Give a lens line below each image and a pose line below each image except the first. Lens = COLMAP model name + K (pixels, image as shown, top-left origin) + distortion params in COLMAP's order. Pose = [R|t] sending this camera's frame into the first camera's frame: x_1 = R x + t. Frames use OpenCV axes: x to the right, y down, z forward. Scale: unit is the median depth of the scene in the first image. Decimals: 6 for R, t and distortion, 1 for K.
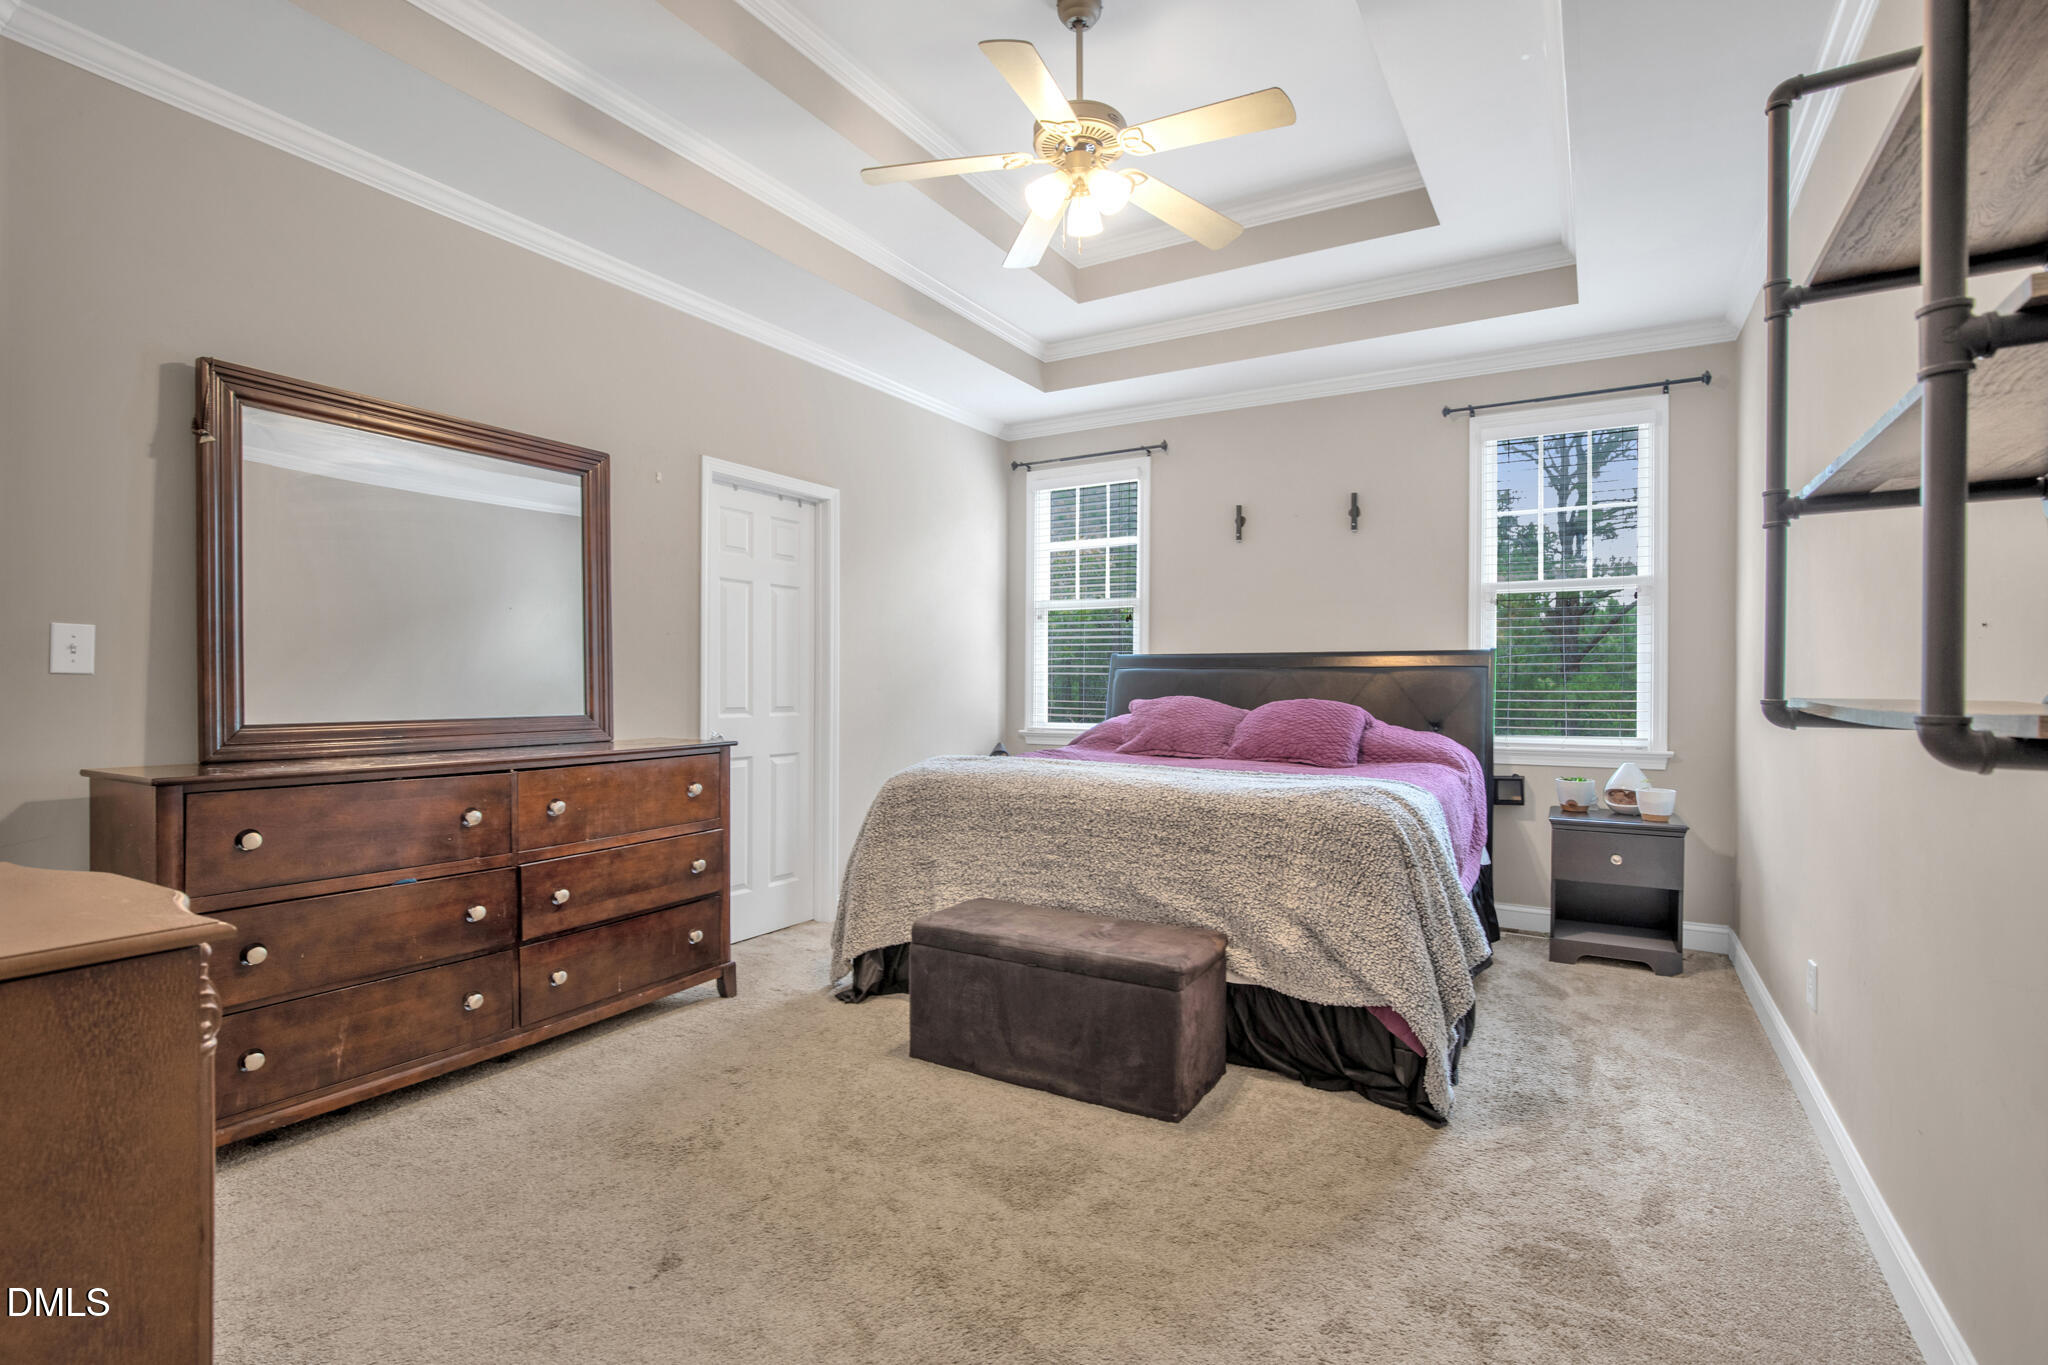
lens RADIAL K [[970.8, 0, 1040.5], [0, 970.8, 697.2], [0, 0, 1]] dist [-0.005934, -0.000548]
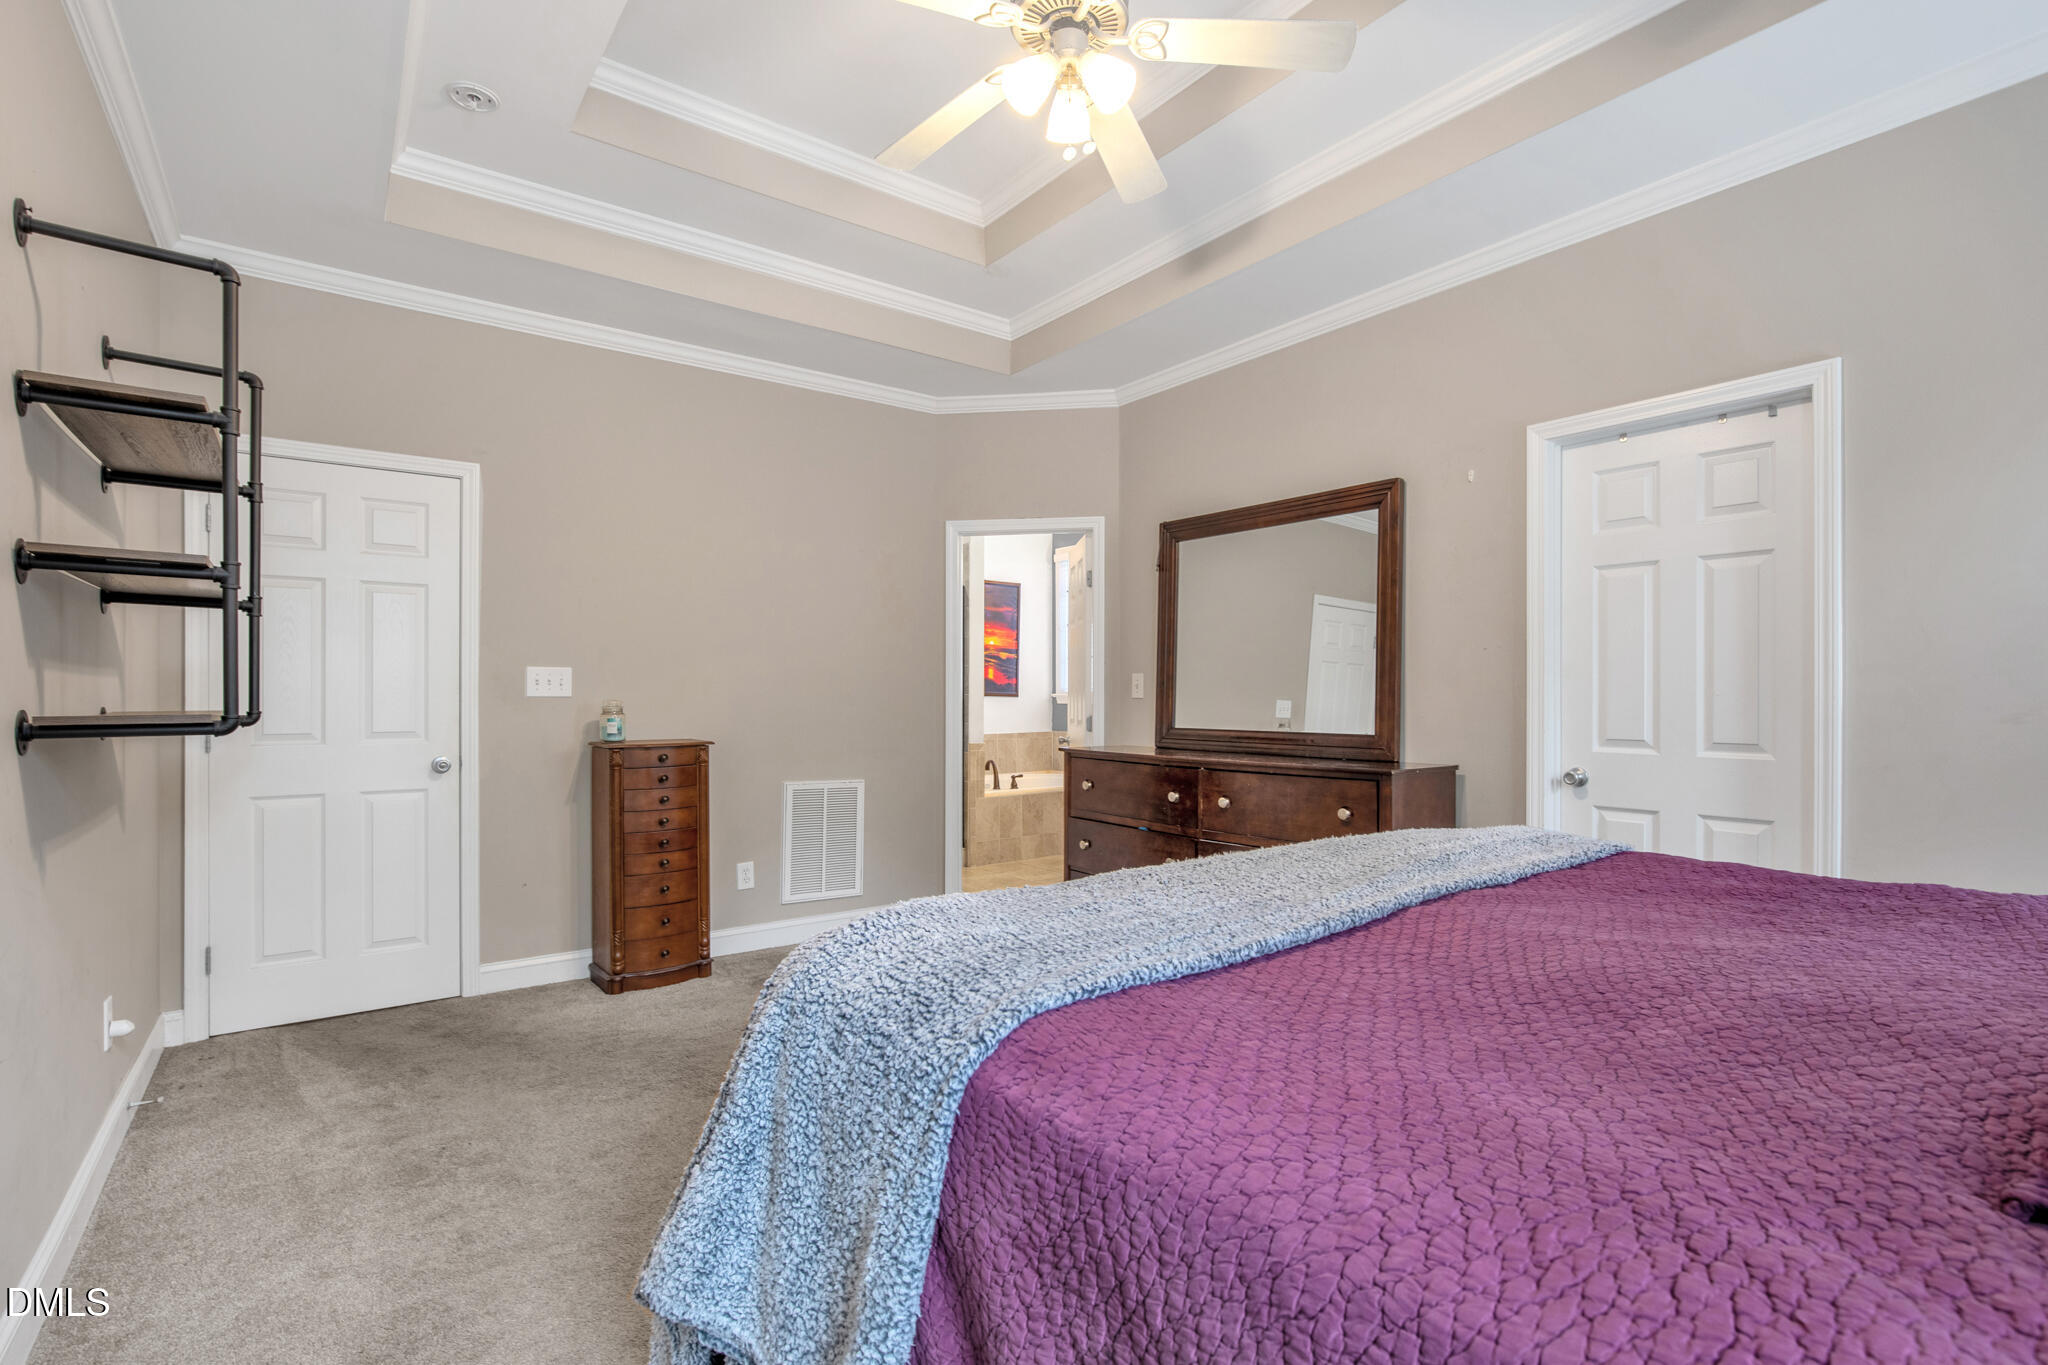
lens RADIAL K [[970.8, 0, 1040.5], [0, 970.8, 697.2], [0, 0, 1]] dist [-0.005934, -0.000548]
pose [[-0.393102, -0.004576, -0.919483, 0.644928], [-0.015503, 0.999878, 0.001652, -0.018576], [0.919364, 0.014904, -0.393125, 1.083355]]
